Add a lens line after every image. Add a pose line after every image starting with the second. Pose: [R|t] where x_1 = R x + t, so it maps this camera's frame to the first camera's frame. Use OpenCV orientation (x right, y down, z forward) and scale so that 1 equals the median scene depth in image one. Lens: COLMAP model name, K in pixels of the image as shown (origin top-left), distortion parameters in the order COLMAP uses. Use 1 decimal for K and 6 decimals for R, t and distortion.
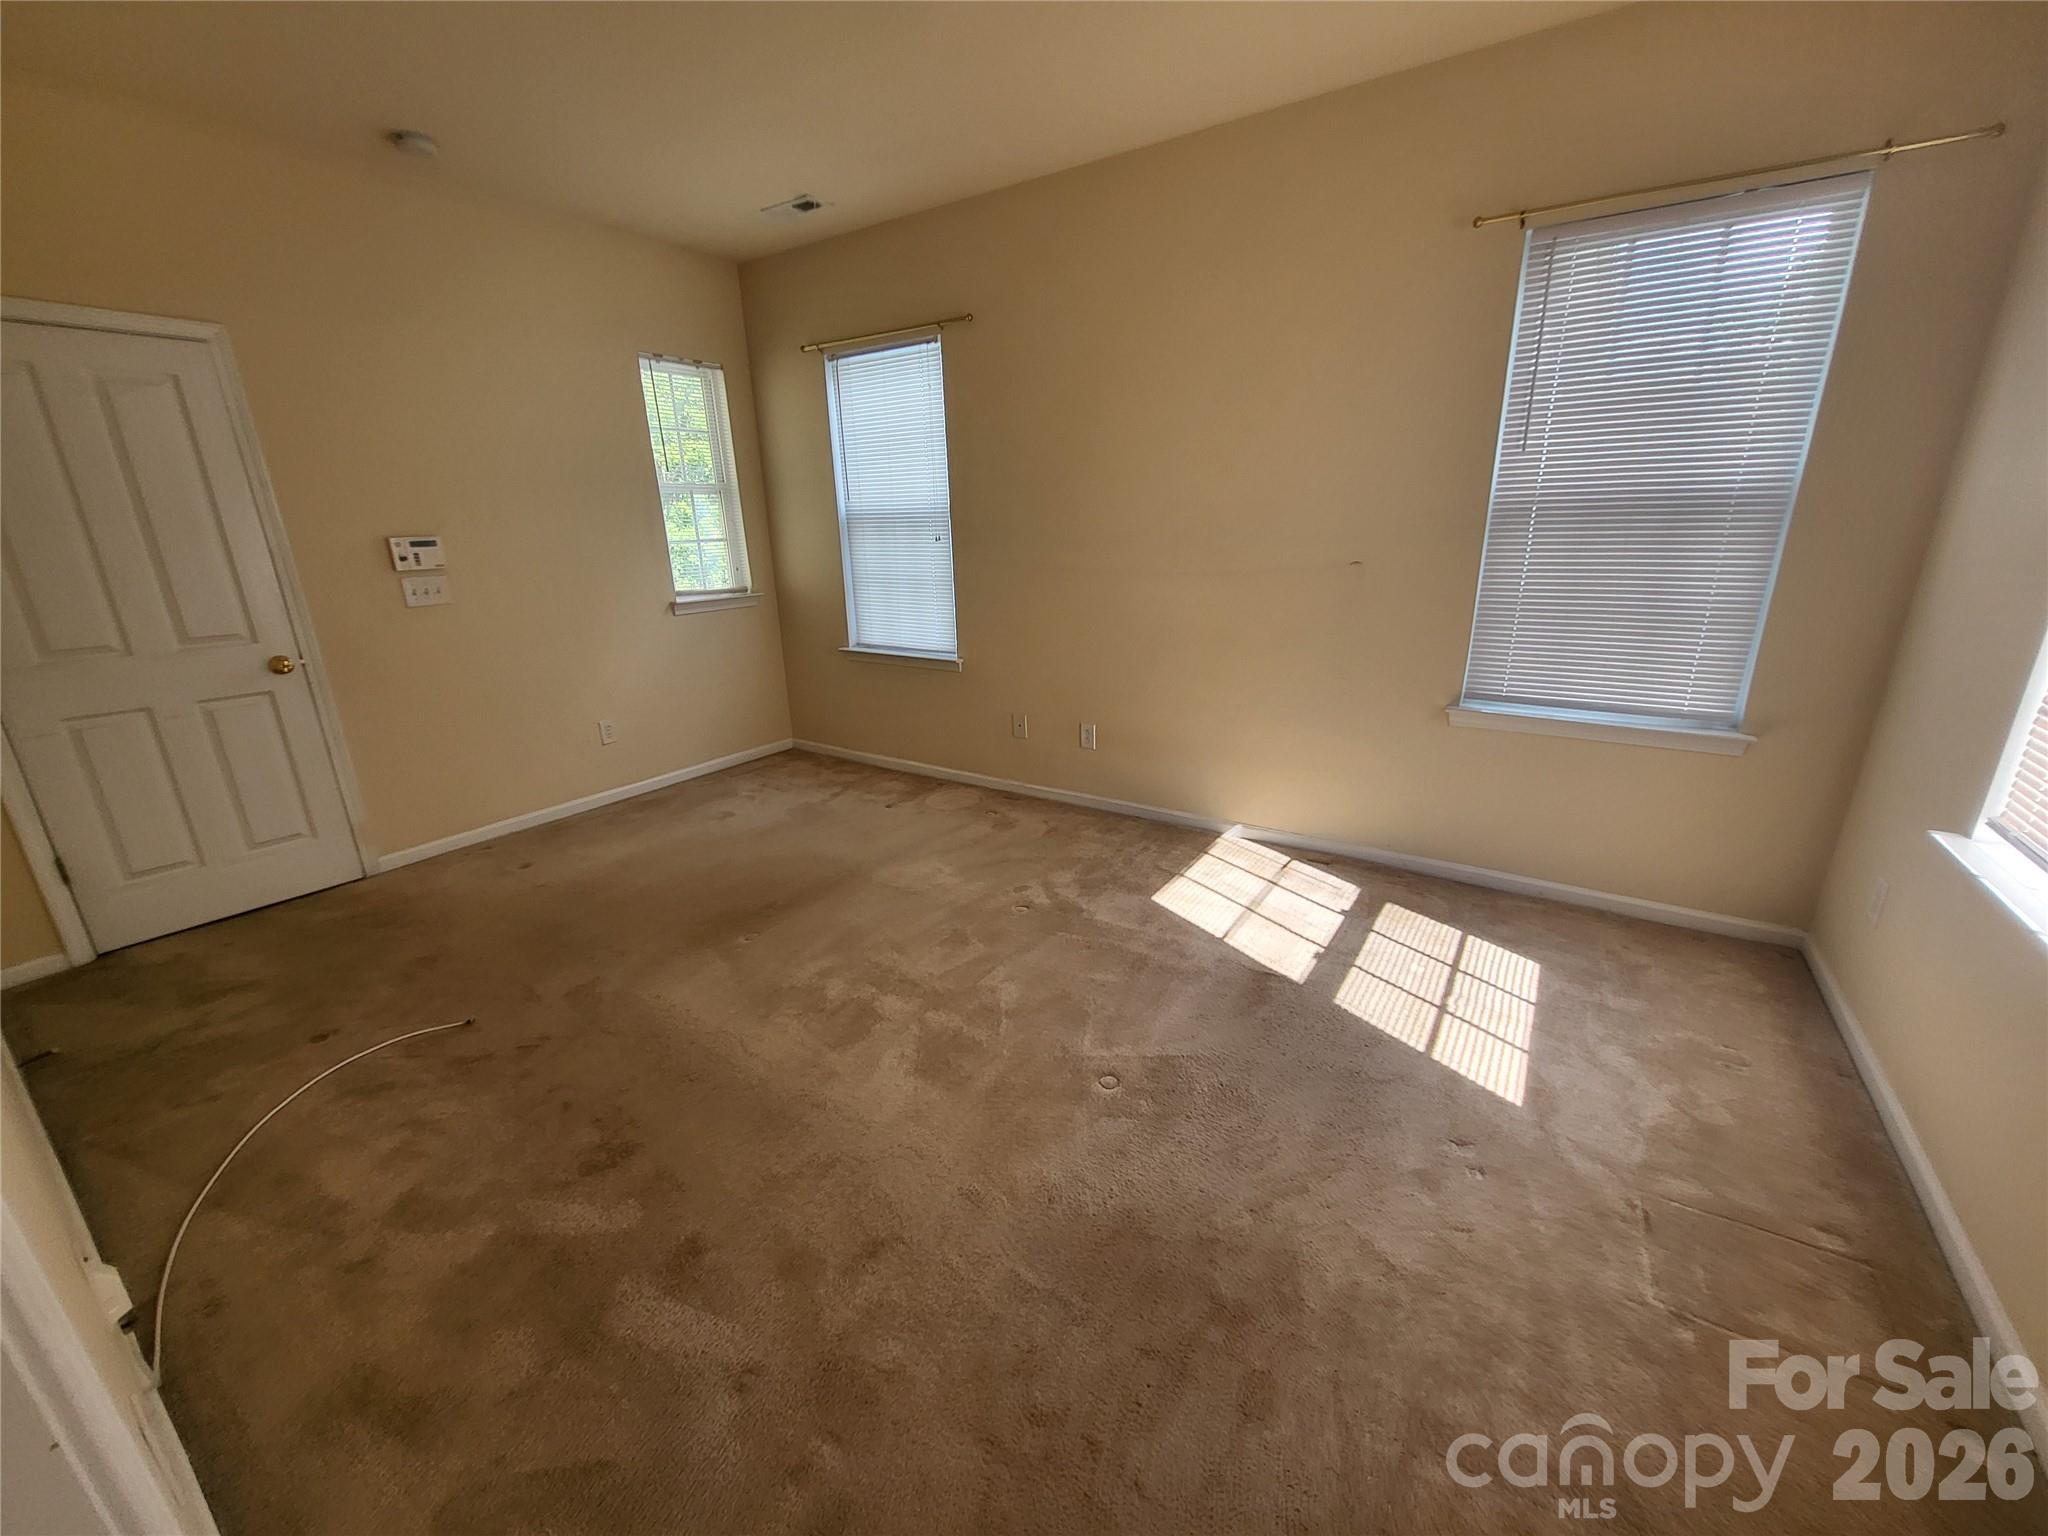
lens RADIAL K [[800.0, 0, 1033.6], [0, 800.0, 769.4], [0, 0, 1]] dist [0.002162, -0.001299]
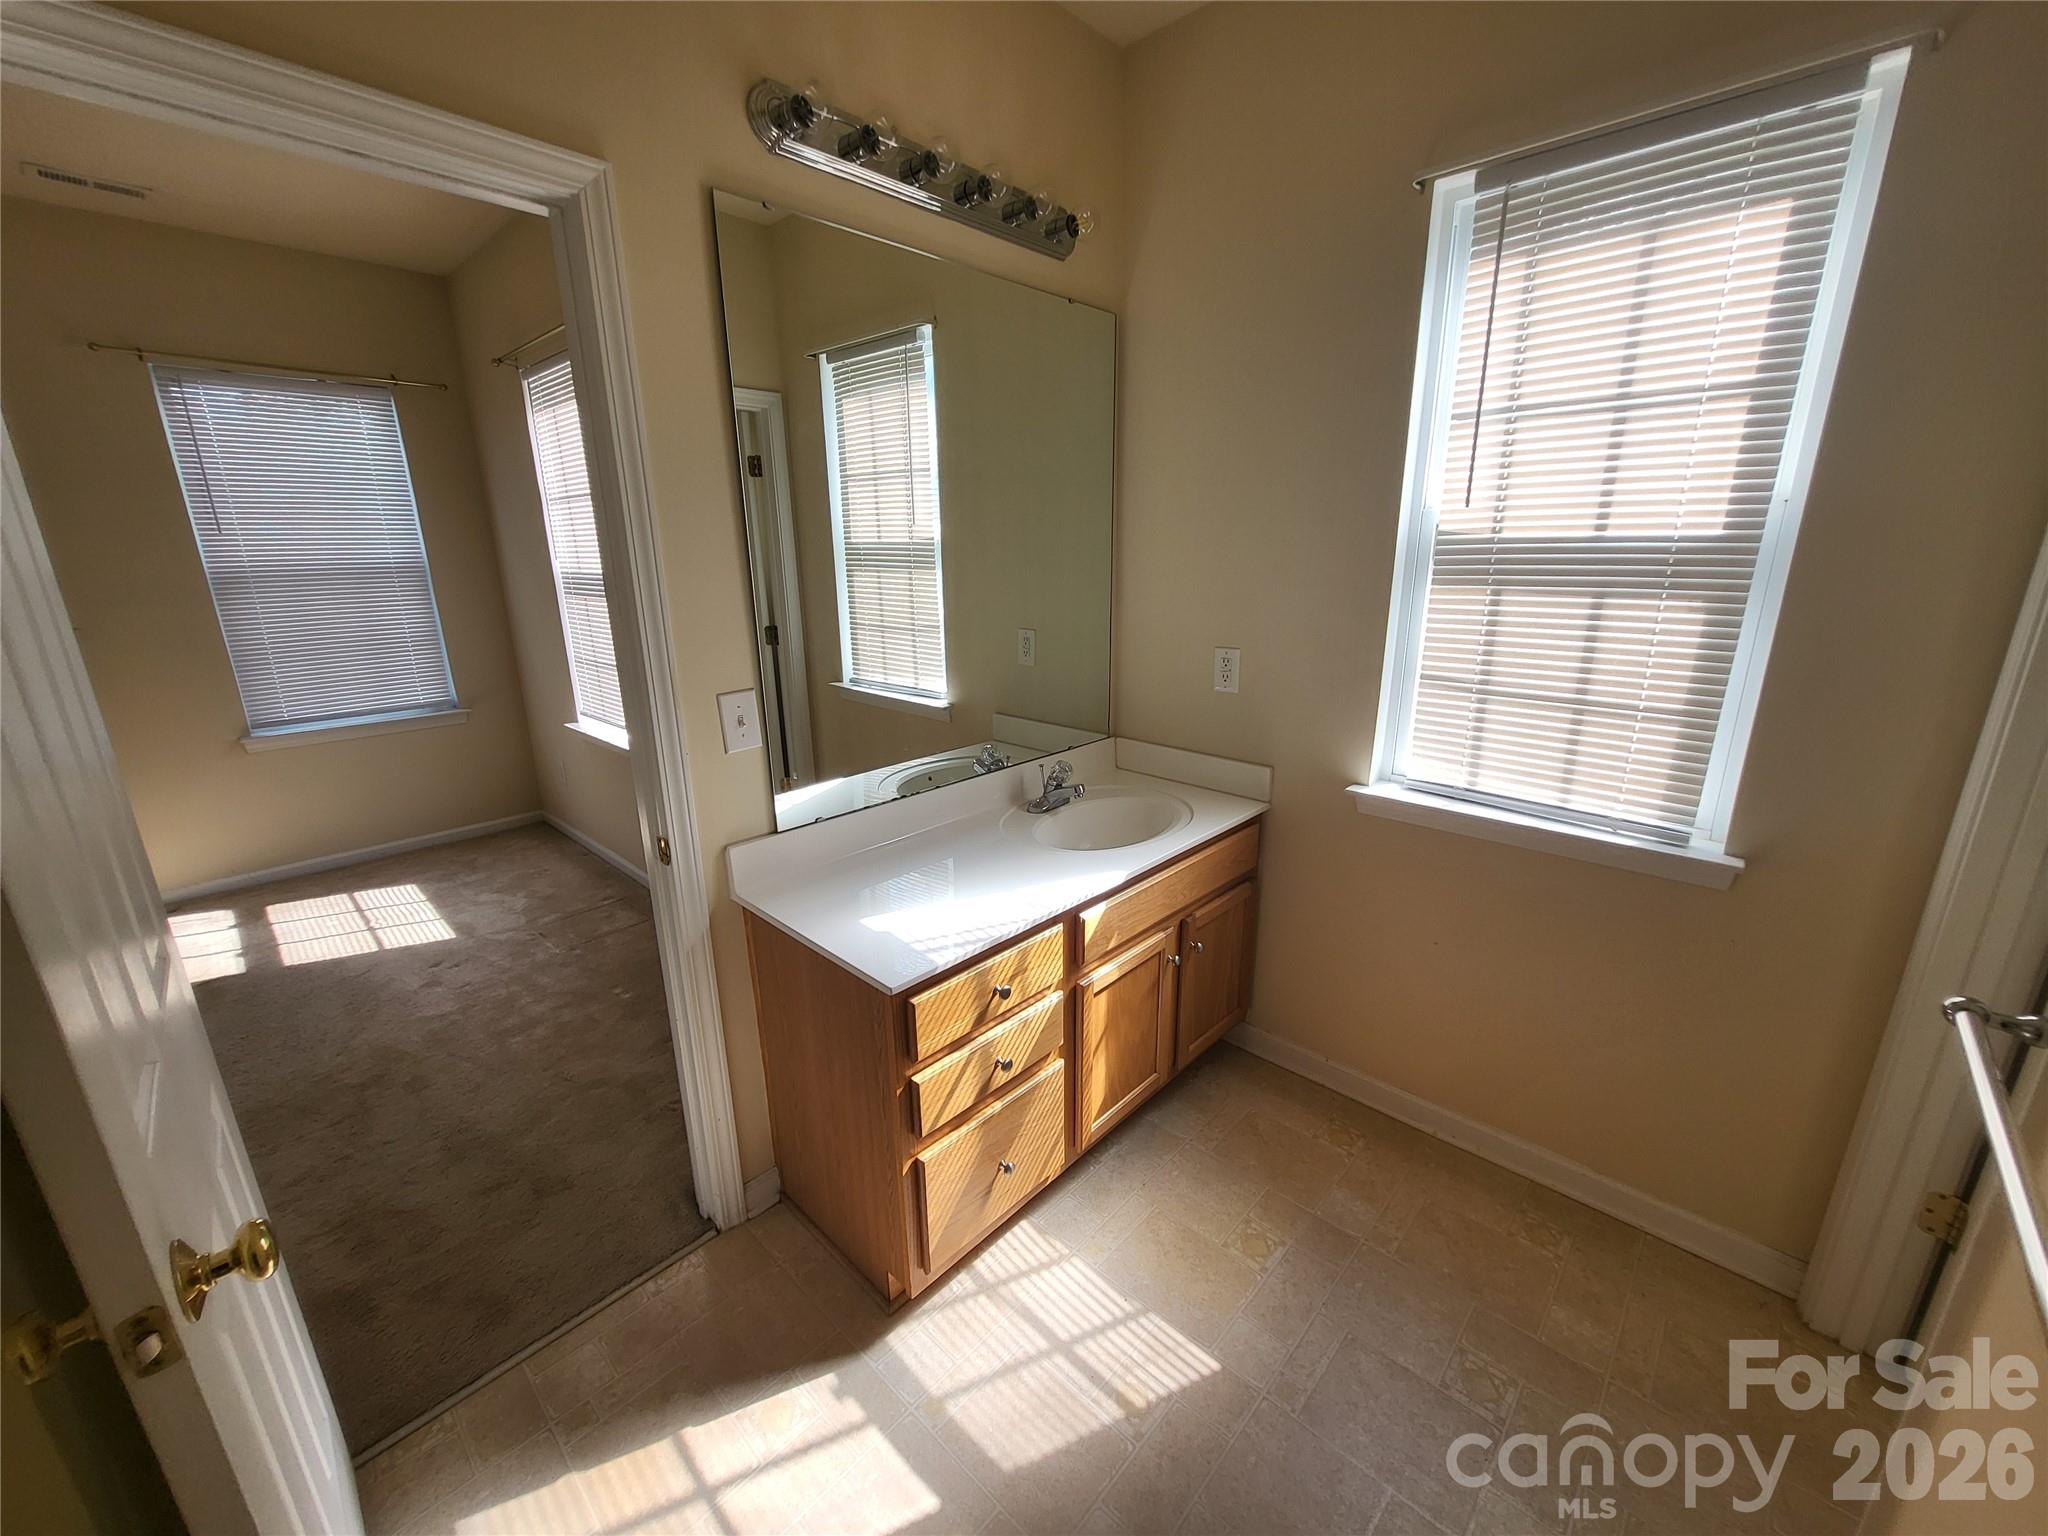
lens RADIAL K [[800.0, 0, 1022.2], [0, 800.0, 770.8], [0, 0, 1]] dist [0.002162, -0.001299]
pose [[0.168593, -0.250612, 0.953294, -0.510146], [0.307559, 0.932228, 0.190681, 0.114037], [-0.936474, 0.261047, 0.234245, -0.421109]]
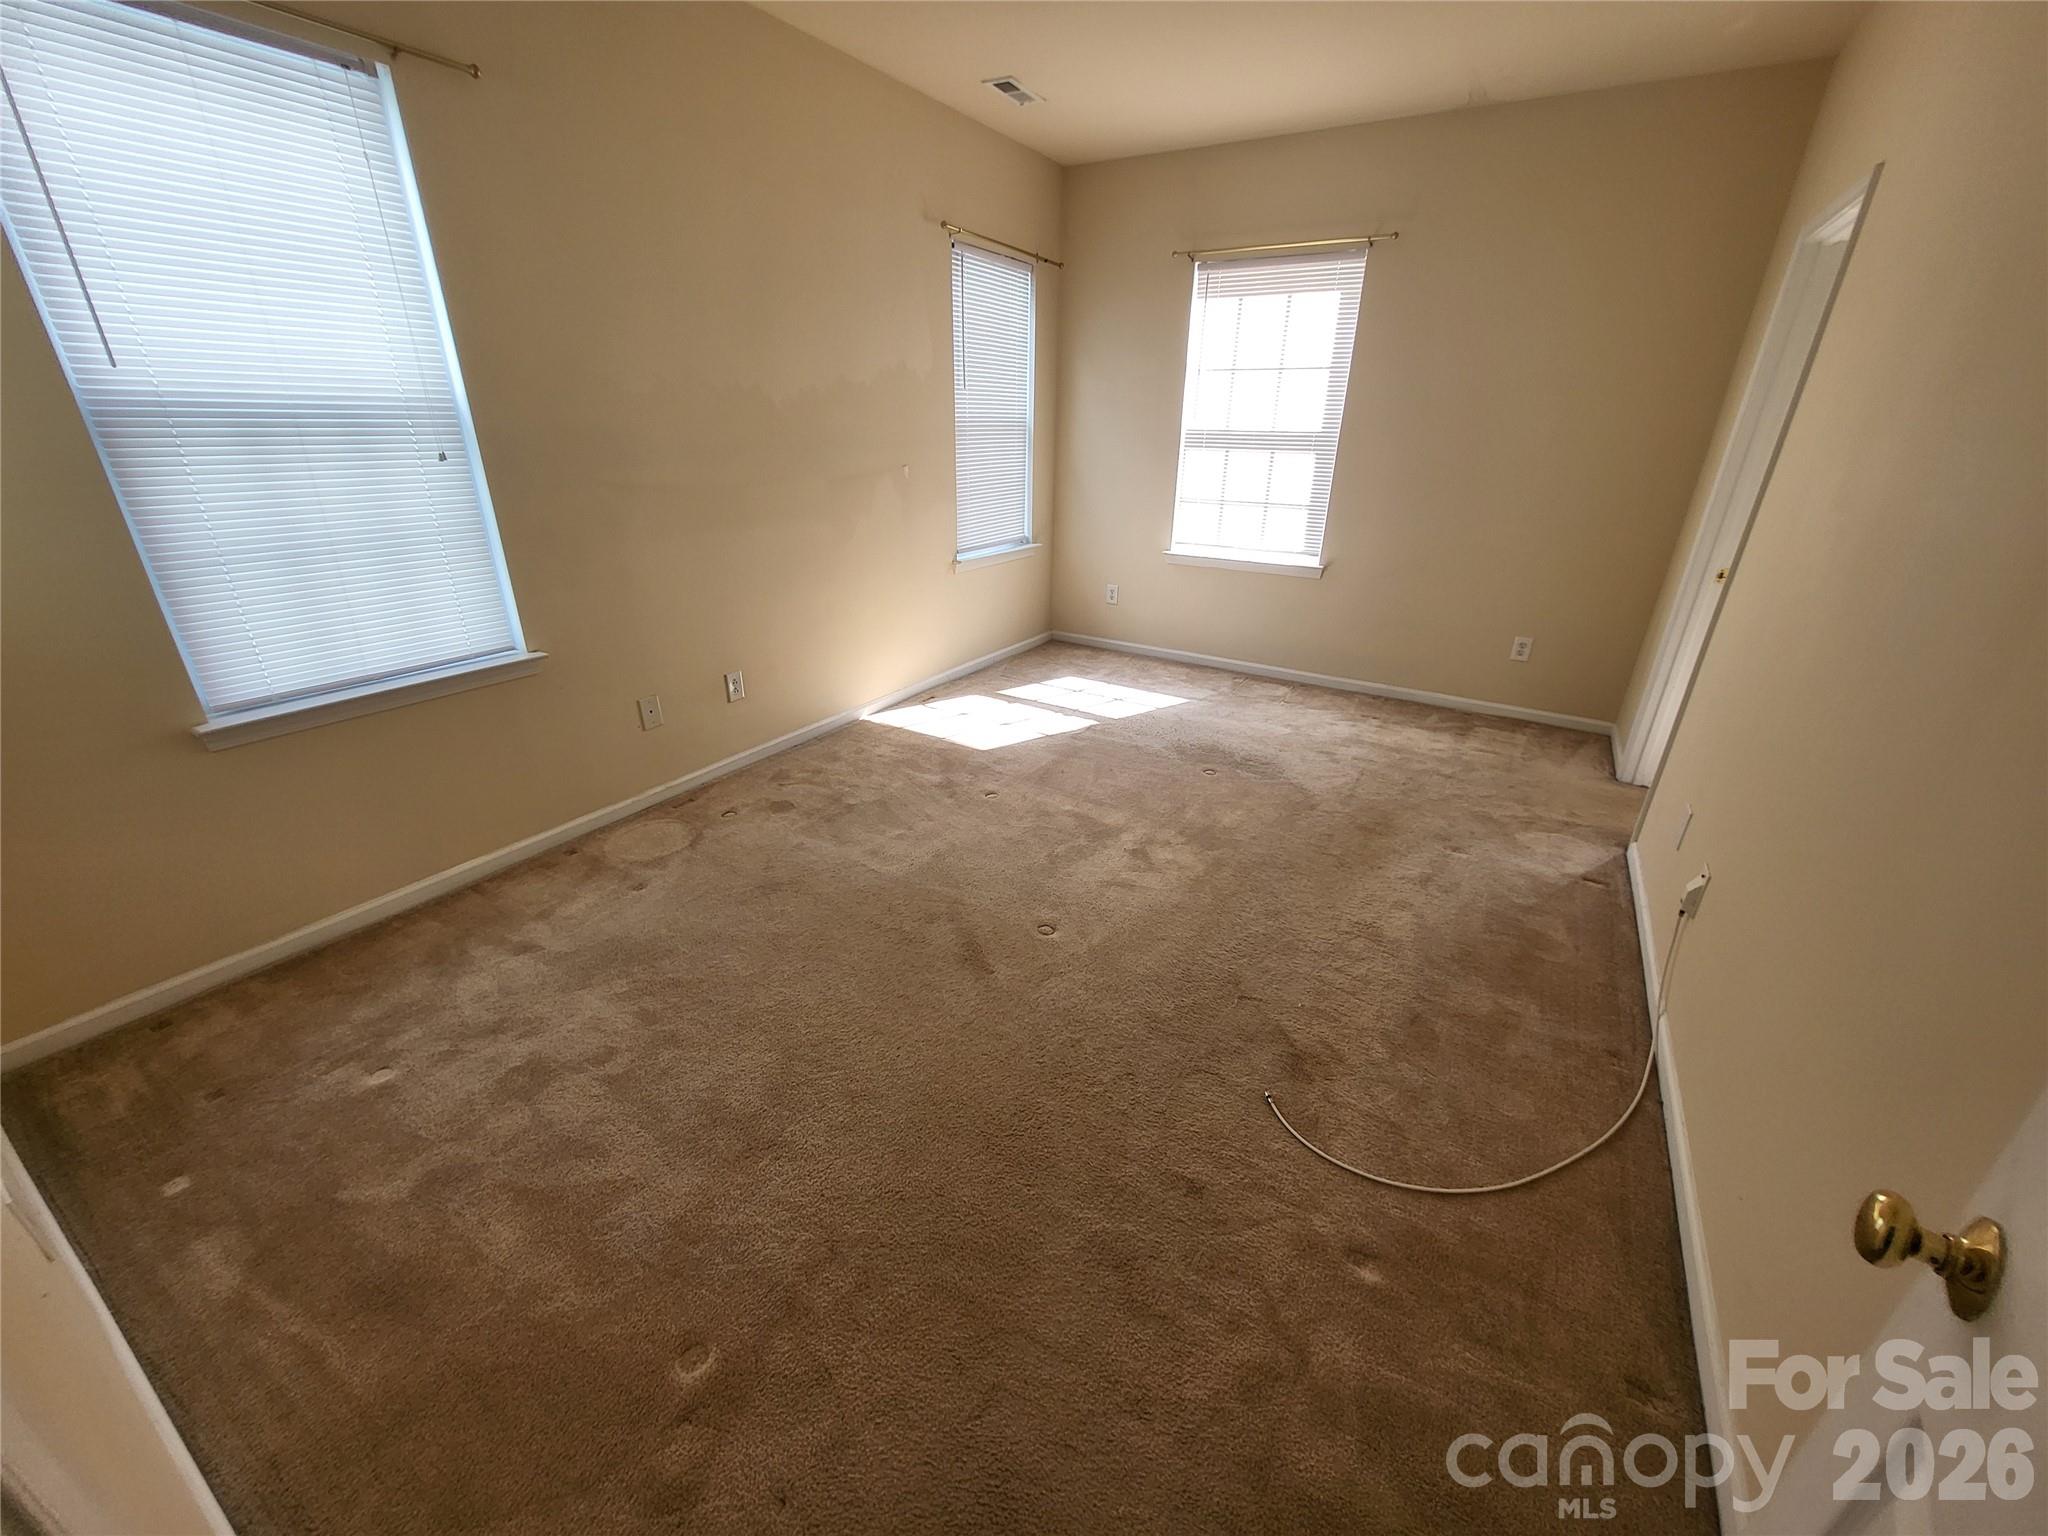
lens RADIAL K [[800.0, 0, 1026.7], [0, 800.0, 774.9], [0, 0, 1]] dist [0.002162, -0.001299]
pose [[-0.030788, -0.387501, 0.921355, -1.205049], [0.288049, 0.879245, 0.379415, -0.301741], [-0.957121, 0.277077, 0.084549, 0.999745]]
